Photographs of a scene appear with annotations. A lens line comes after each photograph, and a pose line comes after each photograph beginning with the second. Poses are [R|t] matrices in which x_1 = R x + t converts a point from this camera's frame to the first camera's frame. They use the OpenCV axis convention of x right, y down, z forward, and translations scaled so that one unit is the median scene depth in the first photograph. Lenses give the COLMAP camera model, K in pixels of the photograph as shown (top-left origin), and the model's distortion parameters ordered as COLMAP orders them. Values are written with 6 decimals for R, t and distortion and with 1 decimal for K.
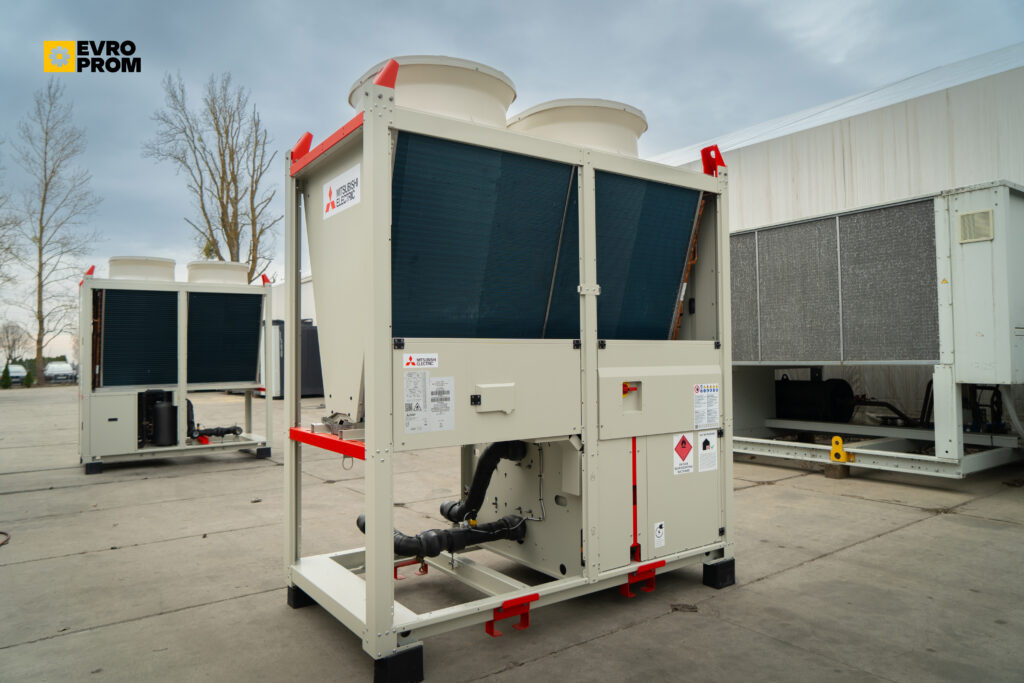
lens RADIAL K [[693.0, 0, 516.6], [0, 693.0, 339.8], [0, 0, 1]] dist [-0.001703, -0.000663]
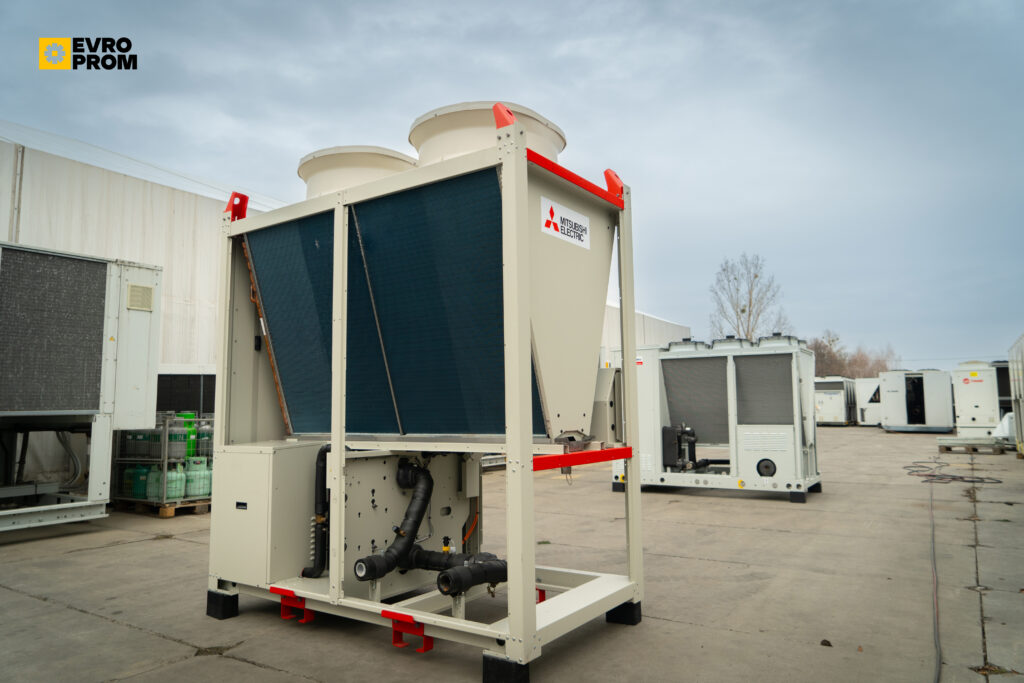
lens RADIAL K [[693.0, 0, 516.6], [0, 693.0, 339.8], [0, 0, 1]] dist [-0.001703, -0.000663]
pose [[-0.343961, 0.114008, 0.932037, -0.657284], [-0.002504, 0.992487, -0.122327, 0.052788], [-0.938981, -0.044410, -0.341091, 0.779531]]
